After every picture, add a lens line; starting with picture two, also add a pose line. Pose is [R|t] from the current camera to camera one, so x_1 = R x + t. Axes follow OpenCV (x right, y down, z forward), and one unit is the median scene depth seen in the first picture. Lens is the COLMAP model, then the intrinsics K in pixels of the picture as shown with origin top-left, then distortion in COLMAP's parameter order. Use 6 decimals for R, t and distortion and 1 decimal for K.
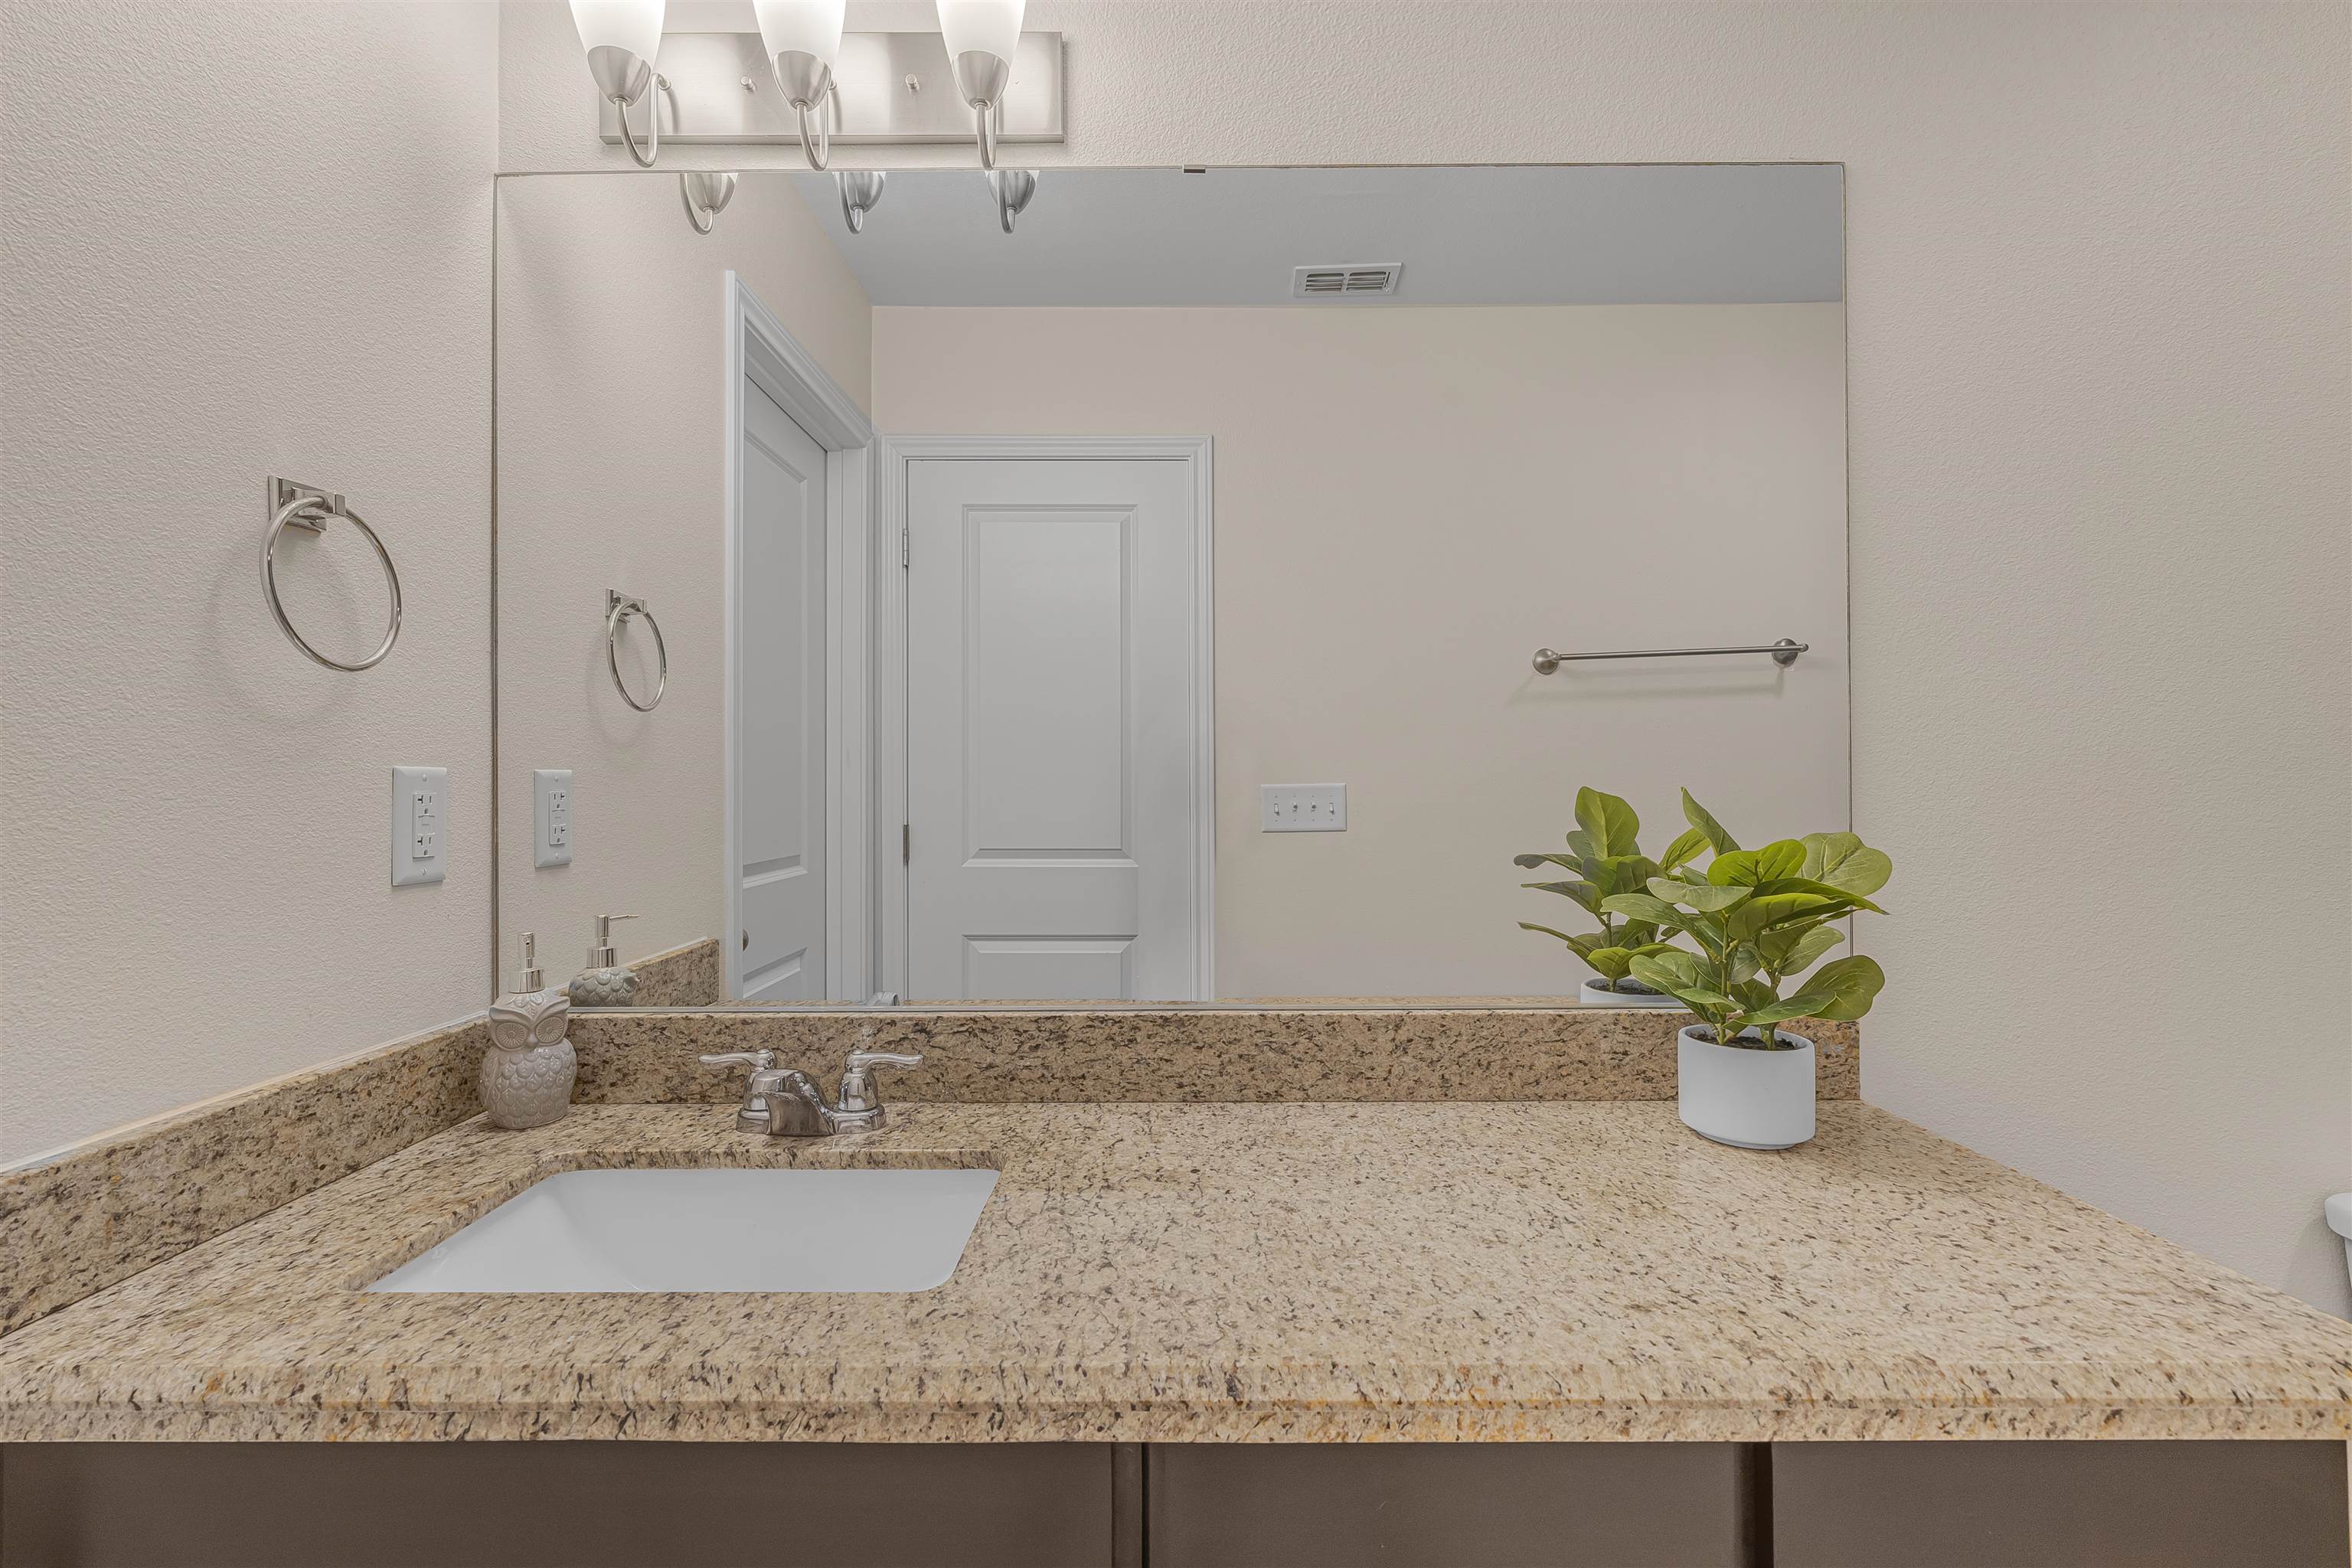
lens RADIAL K [[1065.9, 0, 1172.3], [0, 1065.9, 773.6], [0, 0, 1]] dist [-0.014450, 0.004857]
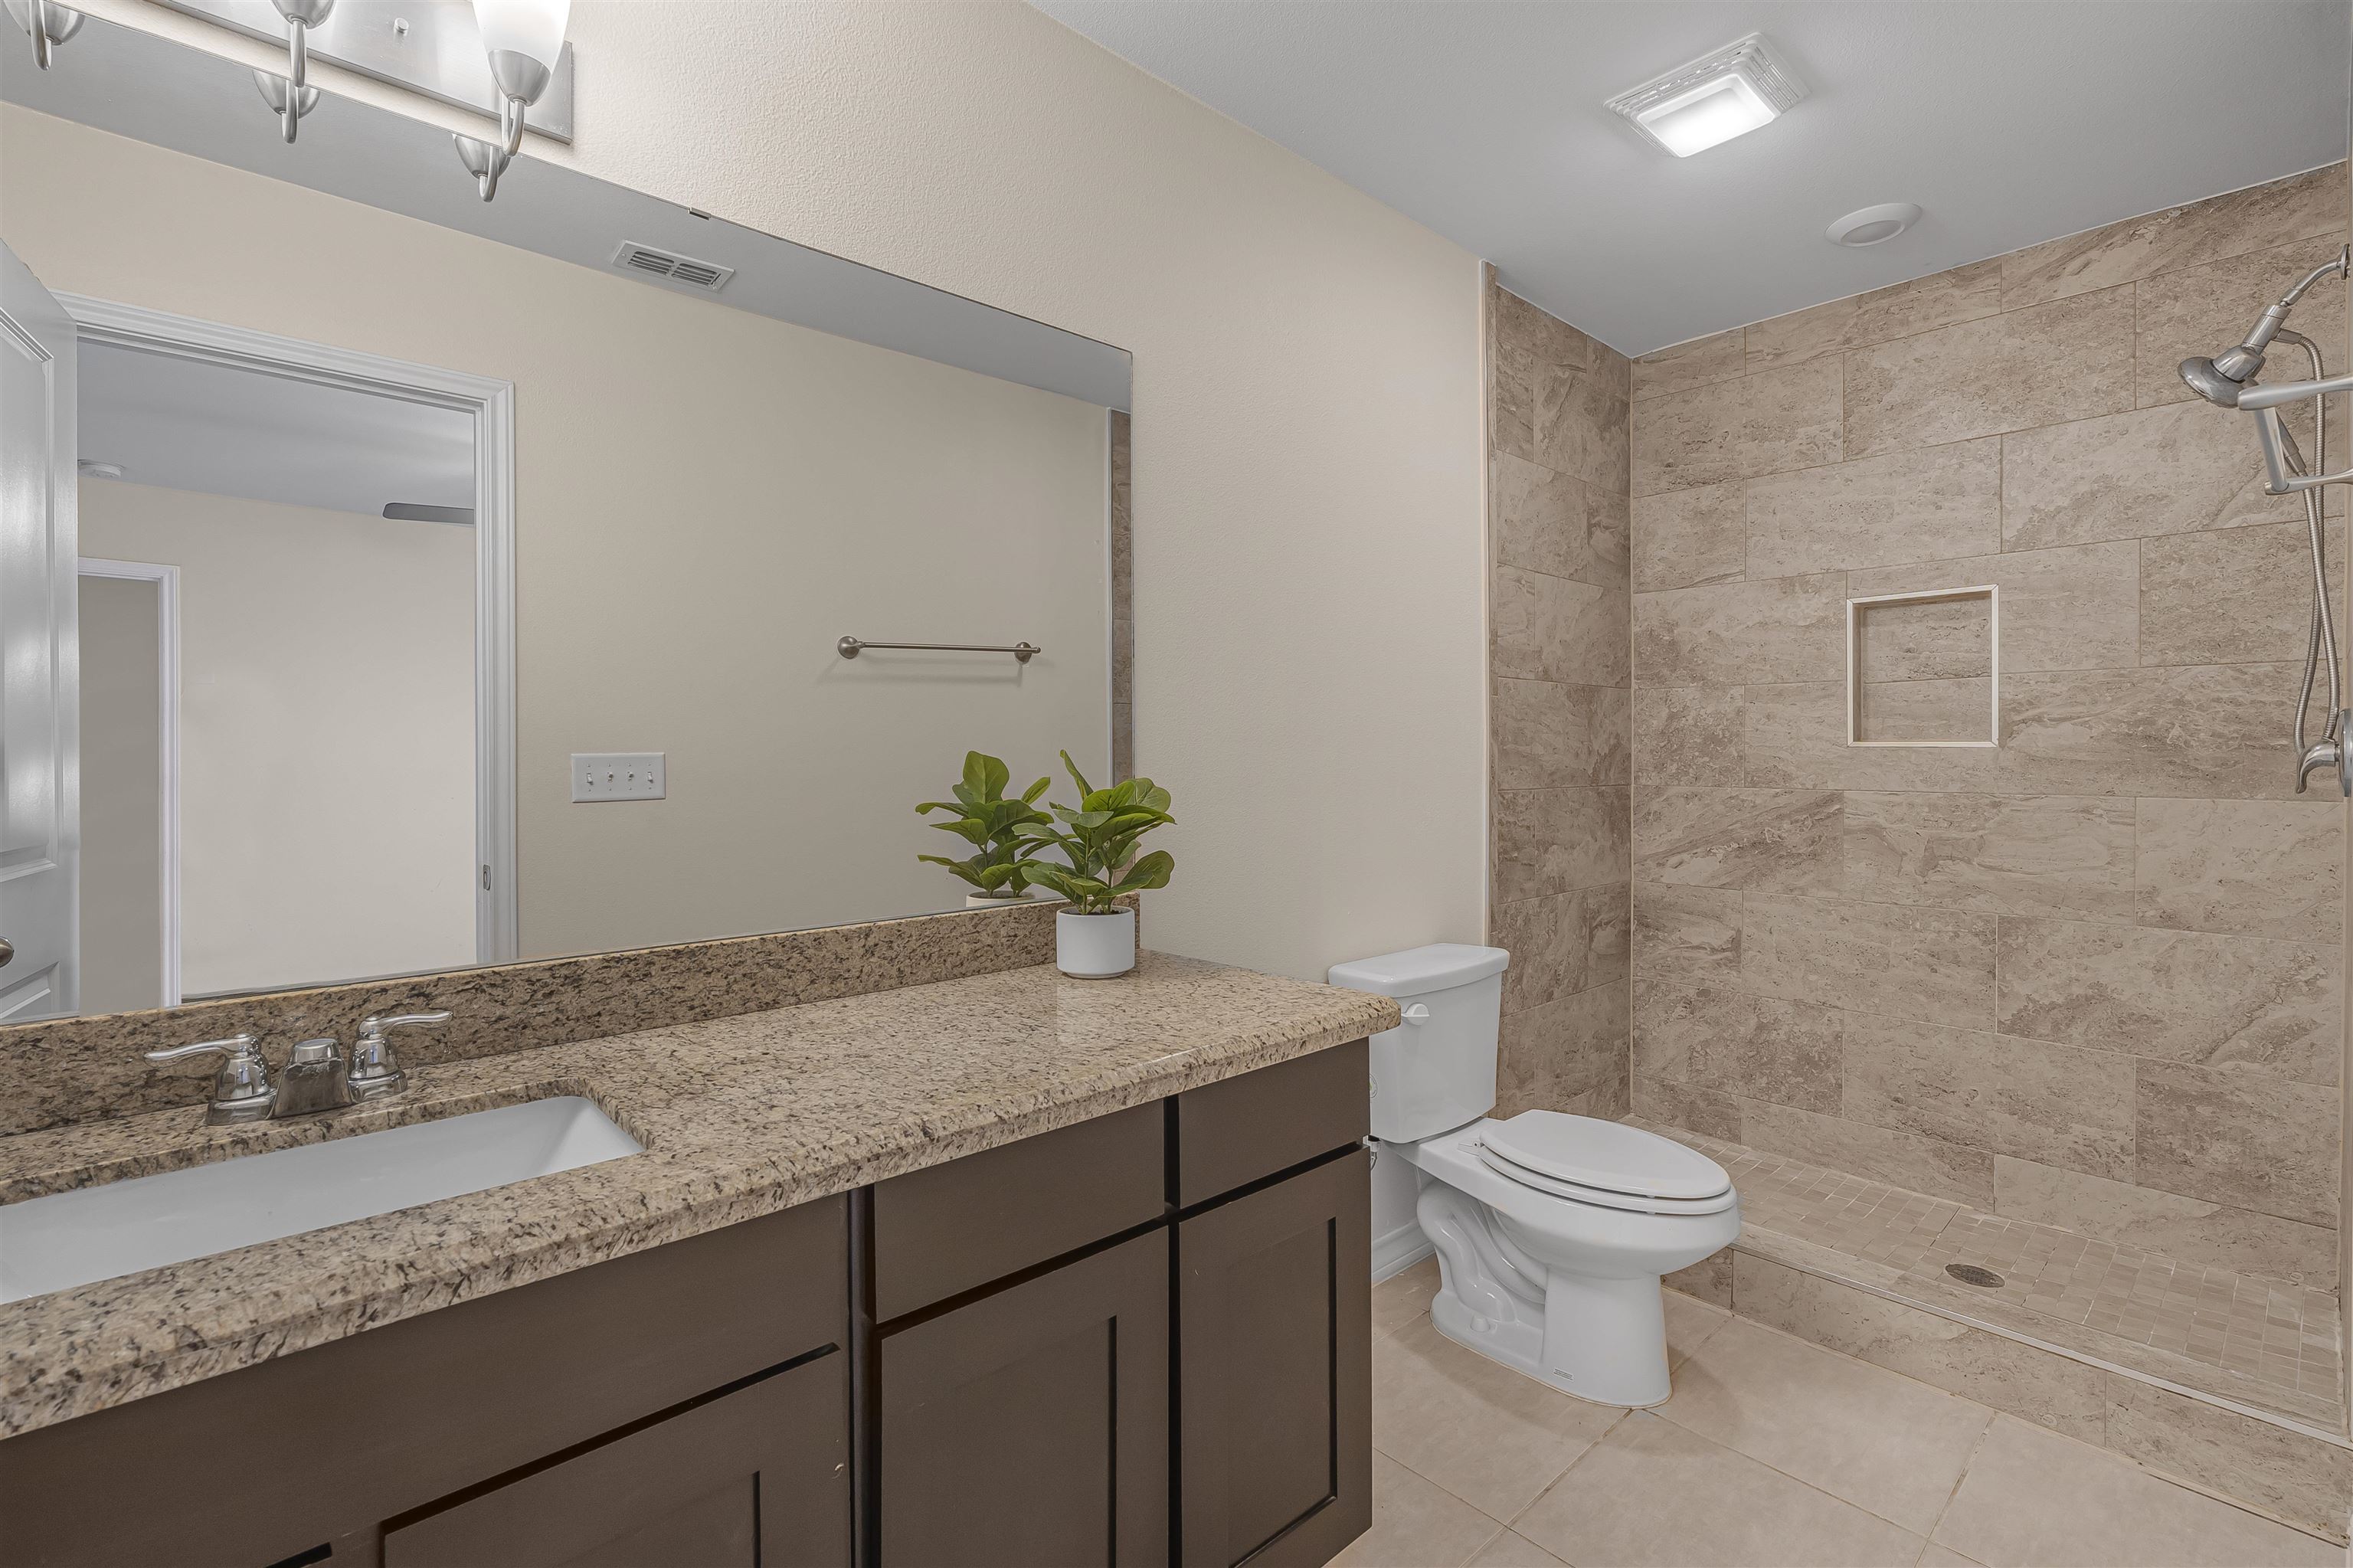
lens RADIAL K [[1116.2, 0, 1185.8], [0, 1116.2, 757.2], [0, 0, 1]] dist [-0.052022, 0.013098]
pose [[0.717620, -0.001430, 0.696433, -0.548123], [-0.001552, 0.999992, 0.003653, 0.020639], [-0.696433, -0.003703, 0.717612, -0.283784]]
